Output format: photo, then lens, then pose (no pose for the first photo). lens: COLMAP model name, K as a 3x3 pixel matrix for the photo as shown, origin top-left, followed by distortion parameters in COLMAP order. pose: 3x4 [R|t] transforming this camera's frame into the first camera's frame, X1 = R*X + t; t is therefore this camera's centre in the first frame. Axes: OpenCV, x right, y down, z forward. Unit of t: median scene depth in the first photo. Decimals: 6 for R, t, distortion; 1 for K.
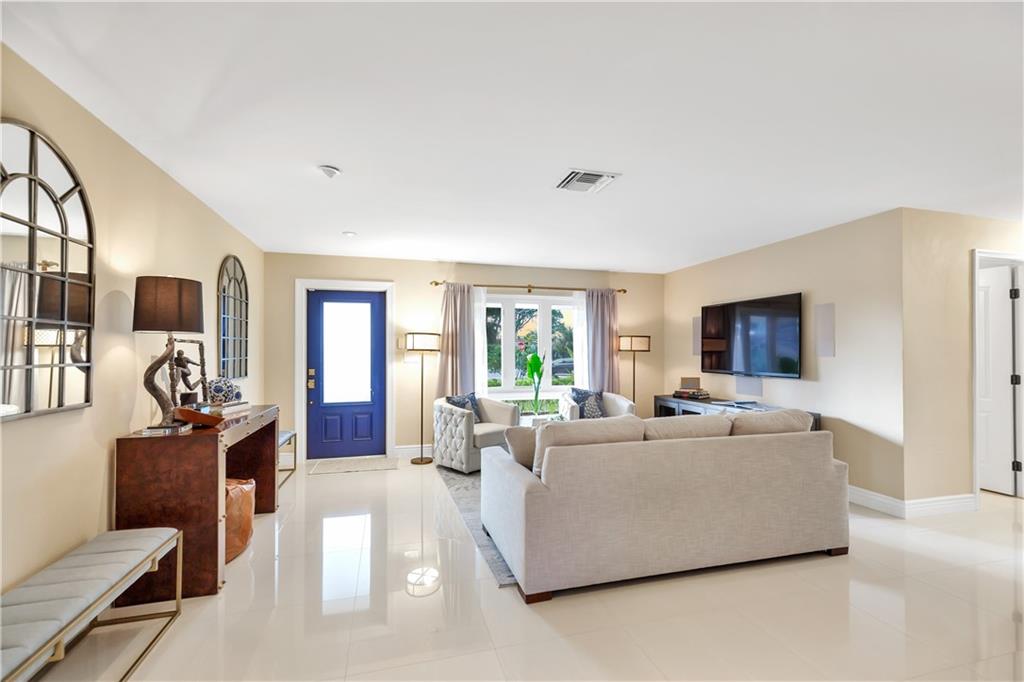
lens RADIAL K [[452.0, 0, 517.7], [0, 452.0, 345.4], [0, 0, 1]] dist [0.000355, -0.000517]
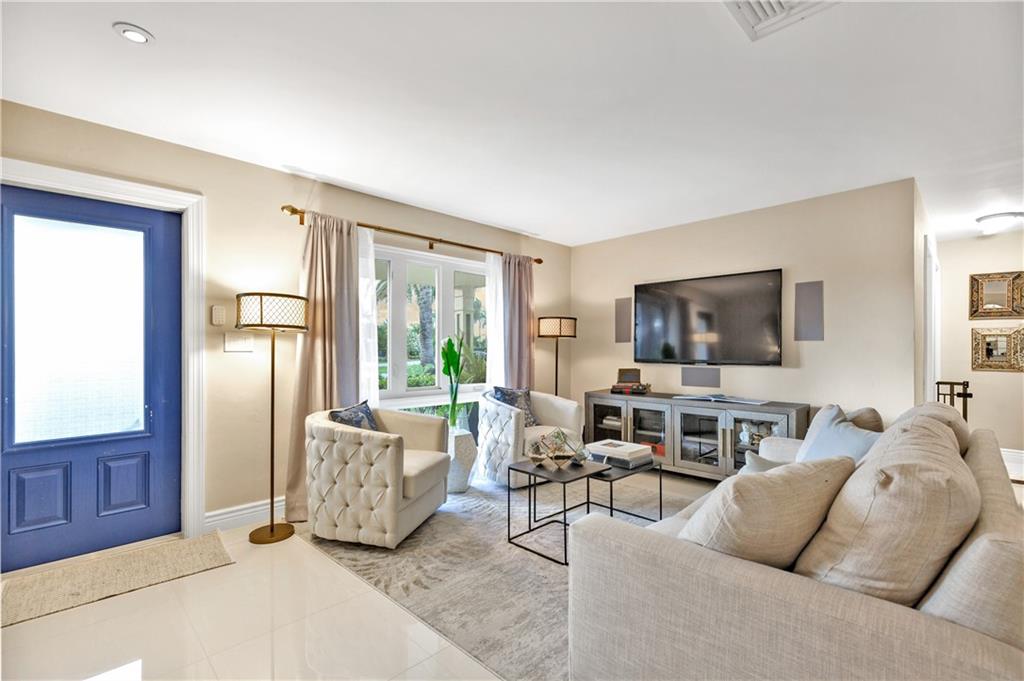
lens RADIAL K [[452.9, 0, 508.2], [0, 452.9, 343.9], [0, 0, 1]] dist [0.000540, -0.000036]
pose [[0.877062, 0.005352, 0.480348, -0.221241], [-0.006608, 0.999978, 0.000924, 0.027403], [-0.480332, -0.003985, 0.877078, 0.386331]]
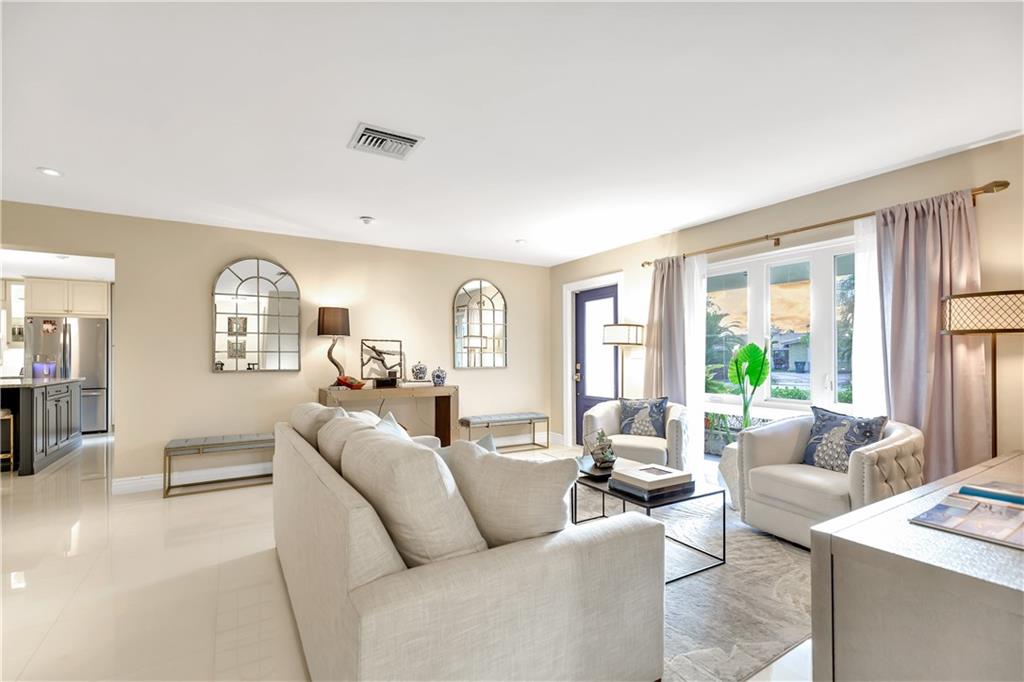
lens RADIAL K [[469.6, 0, 511.3], [0, 469.6, 356.4], [0, 0, 1]] dist [0.000494, 0.000036]
pose [[0.257922, -0.003211, -0.966160, 0.612406], [0.014571, 0.999894, 0.000566, 0.031565], [0.966056, -0.014224, 0.257942, 0.540675]]
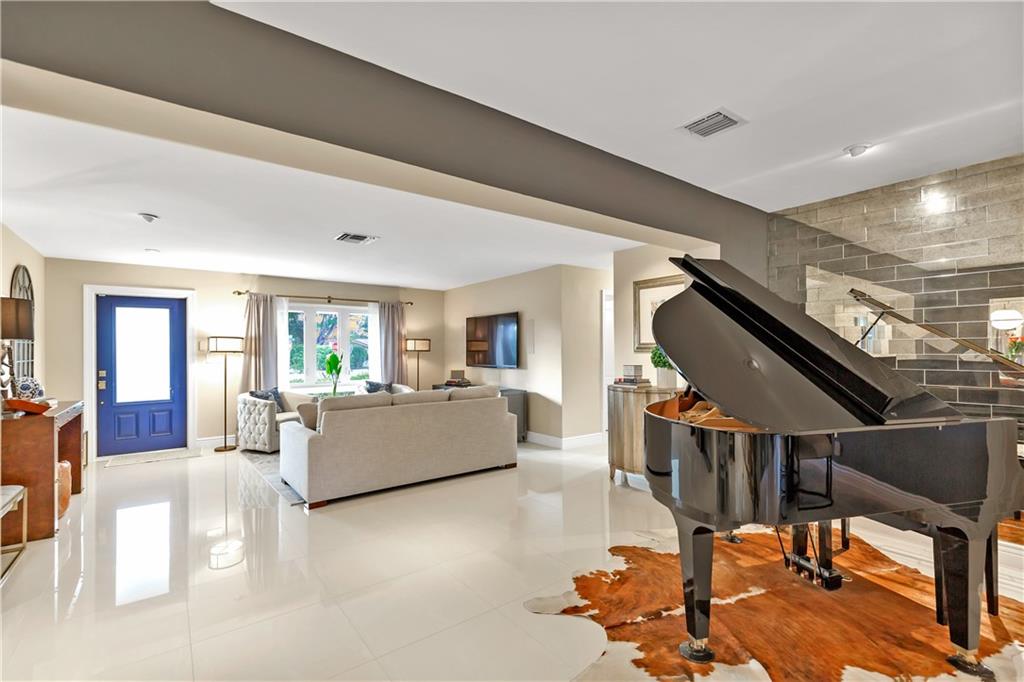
lens RADIAL K [[452.0, 0, 517.7], [0, 452.0, 345.4], [0, 0, 1]] dist [0.000355, -0.000517]
pose [[0.928021, -0.003639, 0.372510, 0.047835], [0.003268, 0.999993, 0.001628, -0.004908], [-0.372514, -0.000294, 0.928027, -0.328860]]
